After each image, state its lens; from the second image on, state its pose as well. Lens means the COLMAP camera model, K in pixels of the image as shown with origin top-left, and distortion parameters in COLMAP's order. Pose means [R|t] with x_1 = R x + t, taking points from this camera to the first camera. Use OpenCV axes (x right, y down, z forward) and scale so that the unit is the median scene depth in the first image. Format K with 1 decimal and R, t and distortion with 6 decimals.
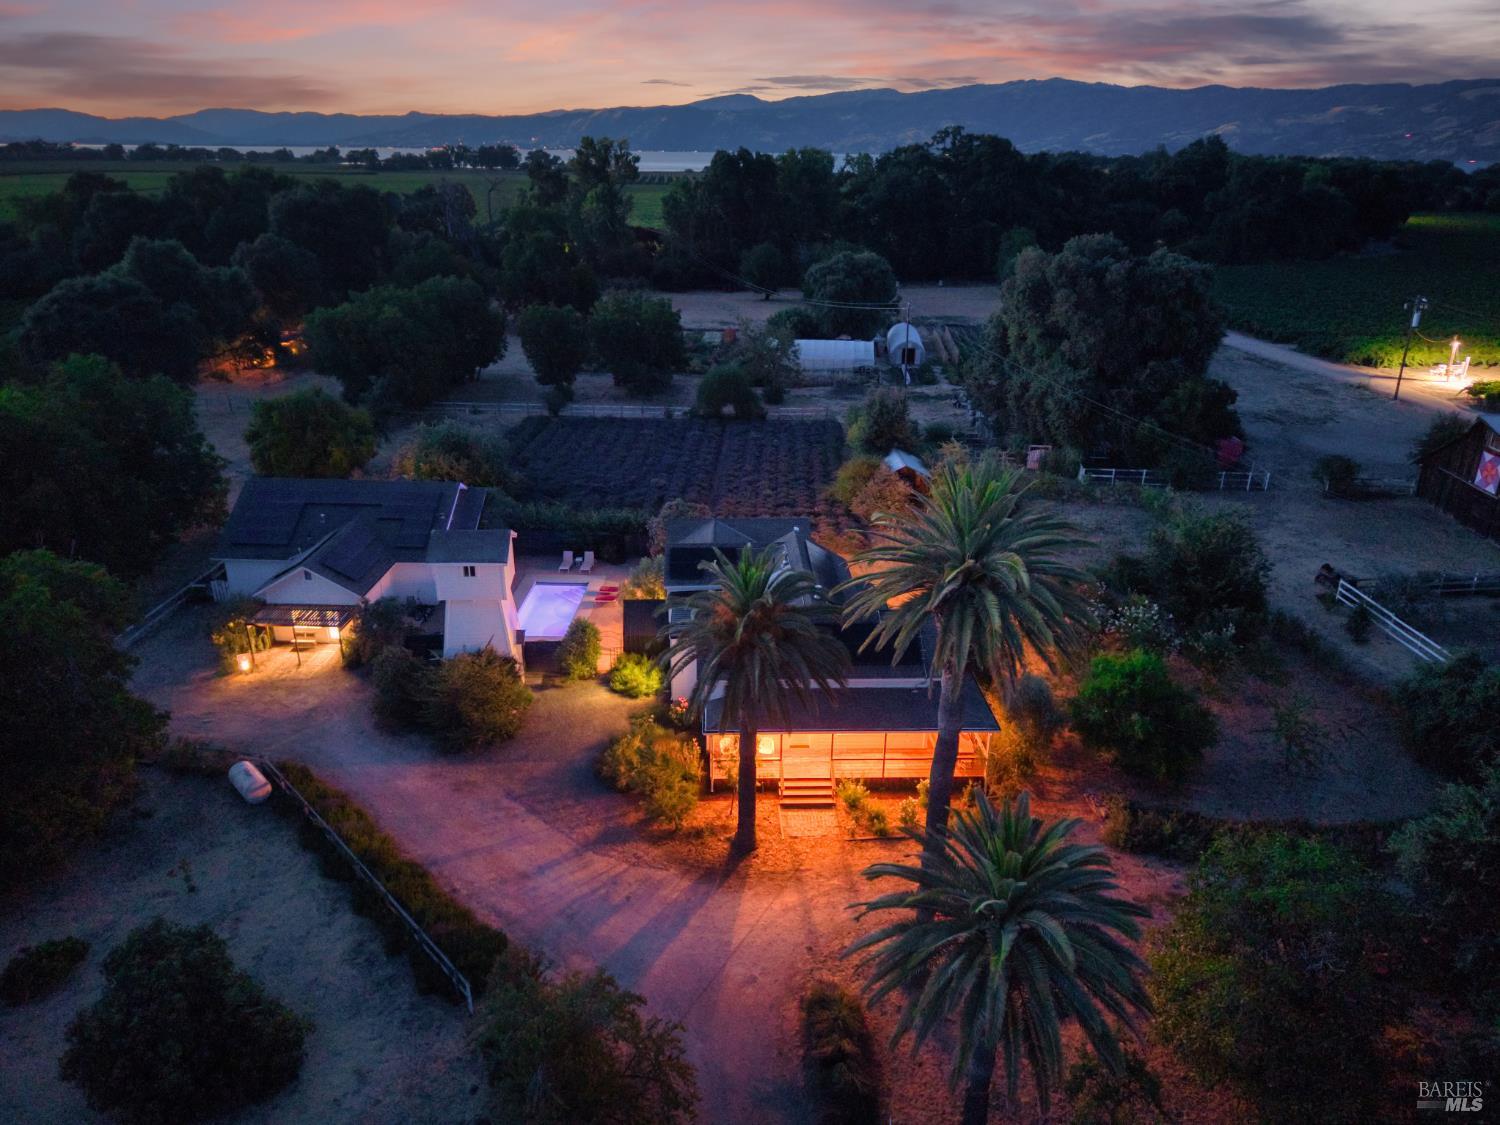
lens RADIAL K [[1018.6, 0, 743.0], [0, 1018.6, 538.4], [0, 0, 1]] dist [0.030288, -0.026456]
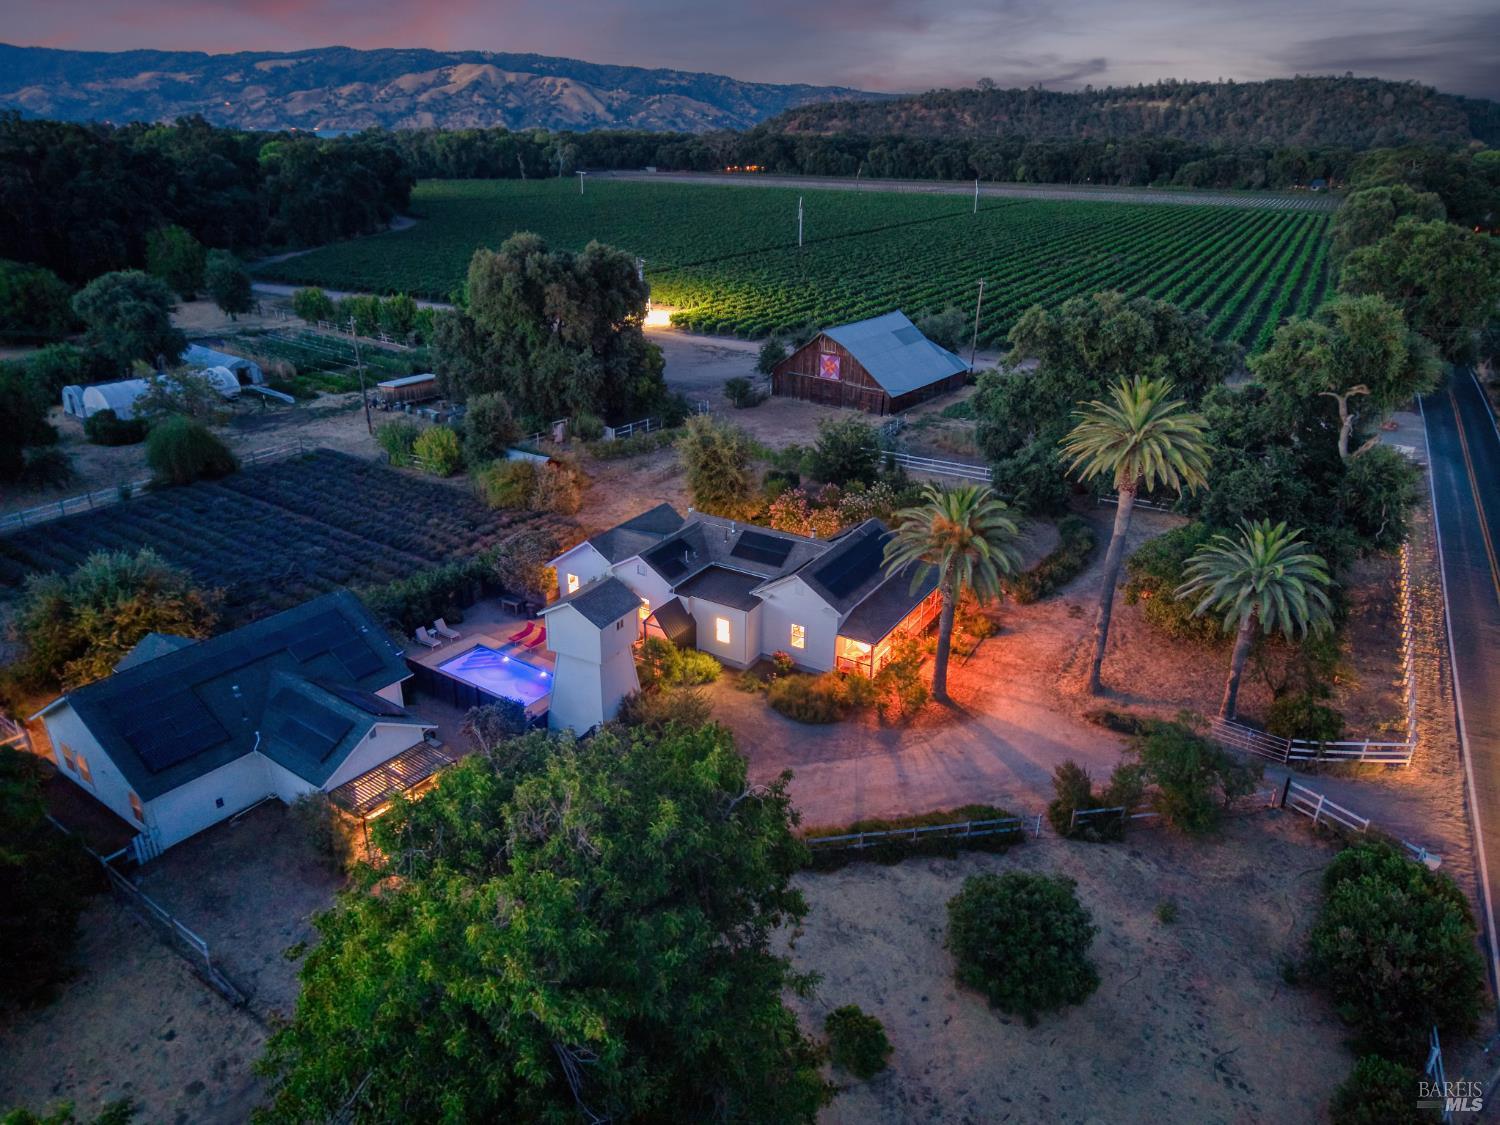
lens RADIAL K [[999.9, 0, 760.0], [0, 999.9, 562.2], [0, 0, 1]] dist [0.030563, -0.033559]
pose [[0.542694, -0.333630, 0.770827, -0.623992], [0.290531, 0.935641, 0.200420, -0.123311], [-0.788083, 0.115182, 0.604697, 0.185228]]
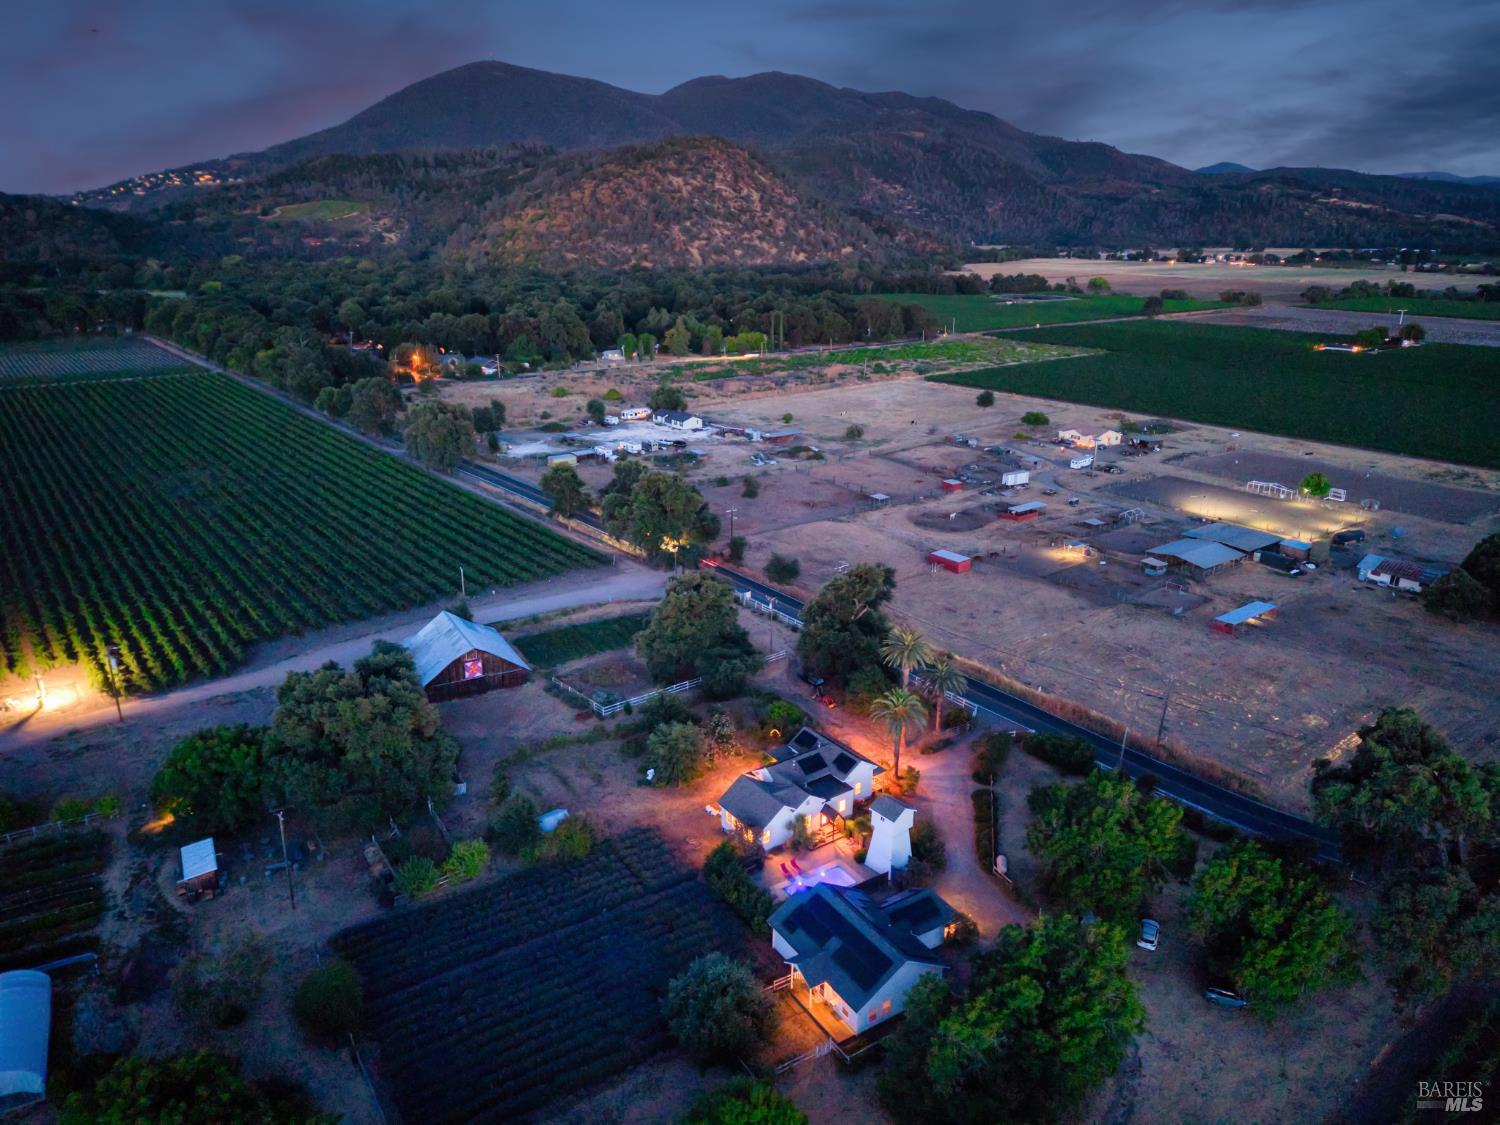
lens RADIAL K [[999.9, 0, 760.0], [0, 999.9, 562.2], [0, 0, 1]] dist [0.030563, -0.033559]
pose [[-0.569656, -0.281066, 0.772330, -1.122737], [0.278420, 0.818152, 0.503099, -1.107112], [-0.773288, 0.501626, -0.387811, 1.231393]]
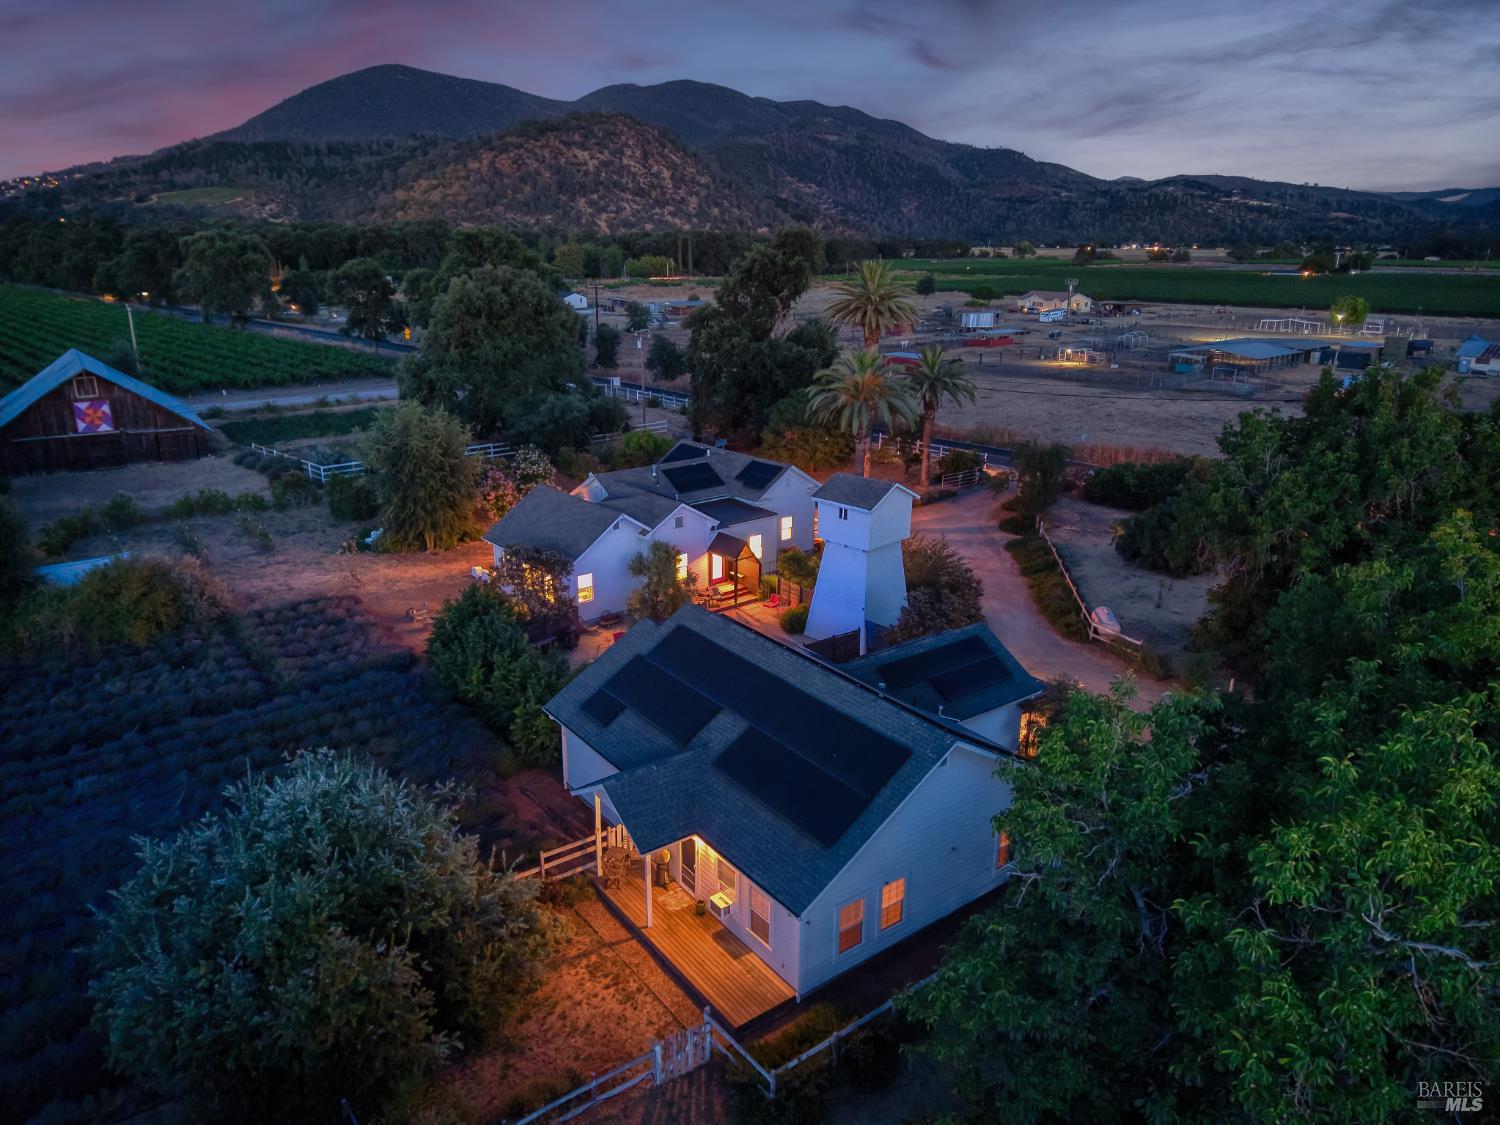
lens RADIAL K [[999.9, 0, 760.0], [0, 999.9, 562.2], [0, 0, 1]] dist [0.030563, -0.033559]
pose [[-0.632306, -0.253758, 0.731981, -0.627615], [0.264230, 0.817544, 0.511669, -0.313335], [-0.728267, 0.516942, -0.449887, 1.048684]]
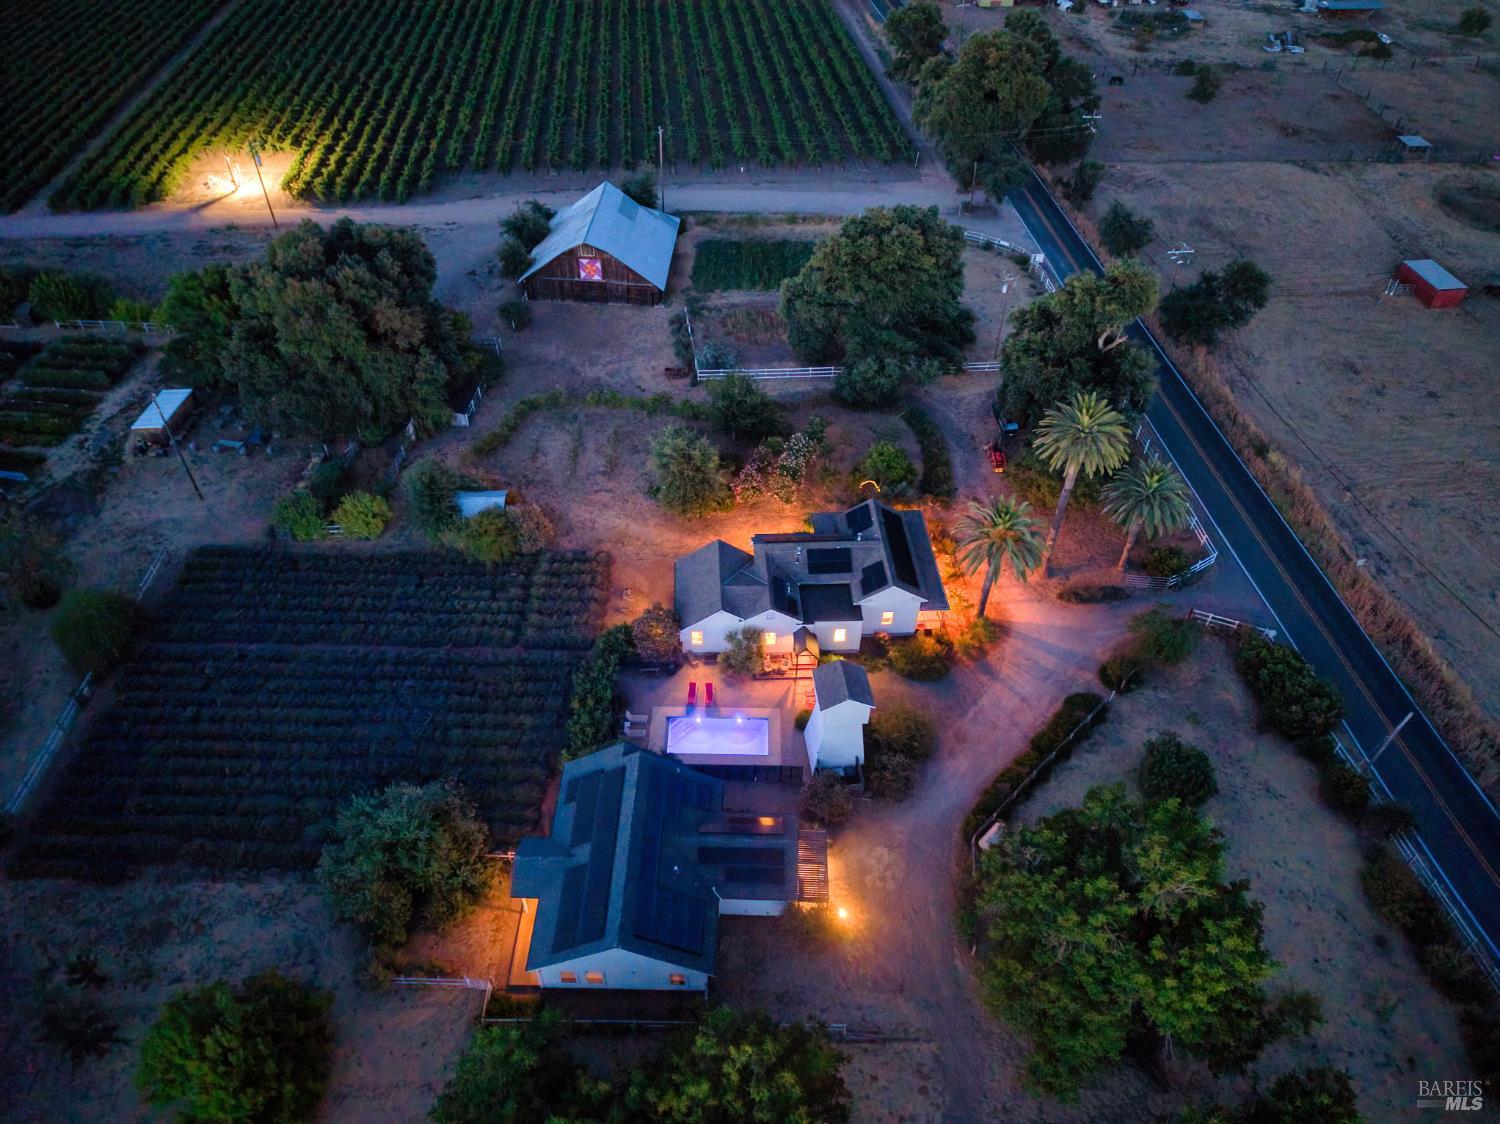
lens RADIAL K [[1018.6, 0, 743.0], [0, 1018.6, 537.9], [0, 0, 1]] dist [0.030288, -0.026456]
pose [[-0.016778, -0.673879, 0.738651, -0.788426], [0.342844, 0.690091, 0.637364, -0.731786], [-0.939243, 0.263936, 0.219457, 0.521316]]
